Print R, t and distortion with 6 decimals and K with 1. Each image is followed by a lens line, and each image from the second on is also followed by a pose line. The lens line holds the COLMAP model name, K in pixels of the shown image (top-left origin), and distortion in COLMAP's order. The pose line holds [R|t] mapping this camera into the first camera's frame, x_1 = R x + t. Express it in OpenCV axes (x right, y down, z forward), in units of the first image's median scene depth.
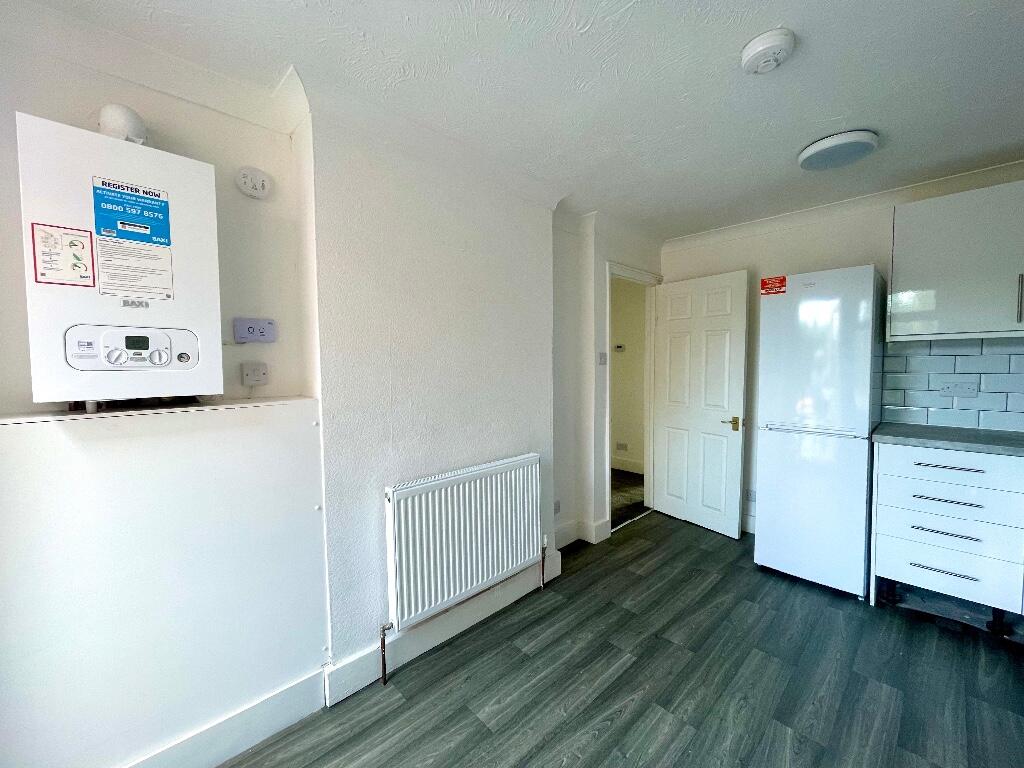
lens RADIAL K [[414.3, 0, 512.0], [0, 414.3, 384.0], [0, 0, 1]] dist [0.000494, 0.000005]
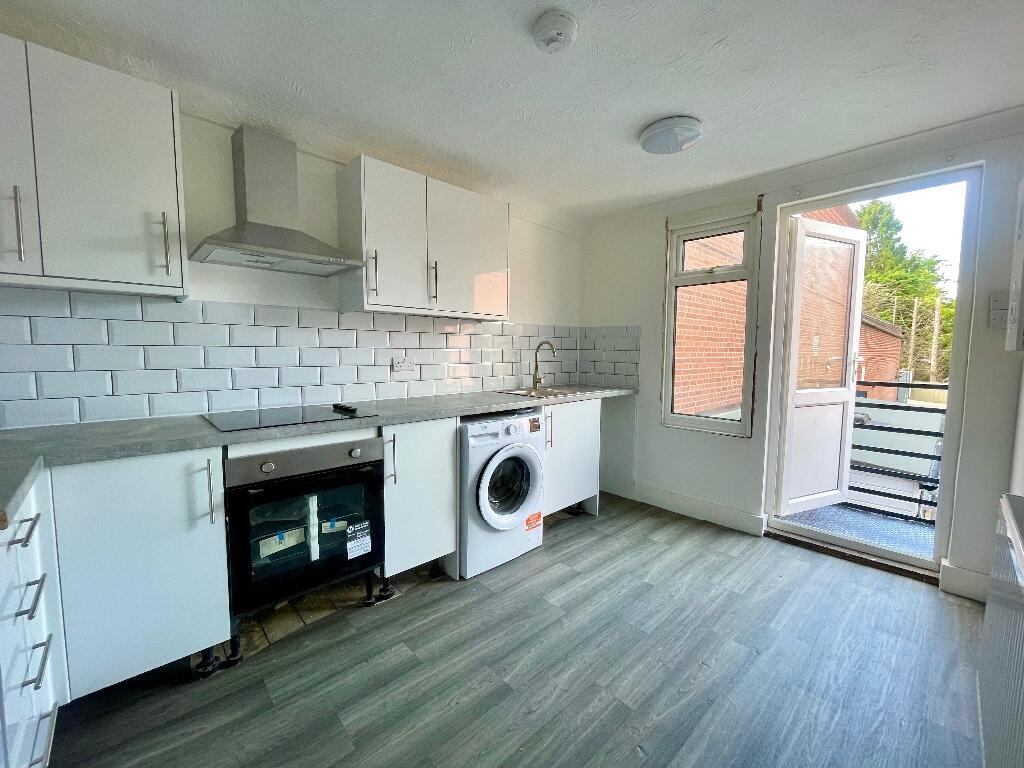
lens RADIAL K [[414.4, 0, 513.7], [0, 414.4, 383.1], [0, 0, 1]] dist [0.000765, 0.000279]
pose [[-0.999951, 0.006985, 0.006998, 0.412614], [0.007842, 0.991346, 0.131043, -0.025391], [-0.006022, 0.131092, -0.991352, 1.251545]]
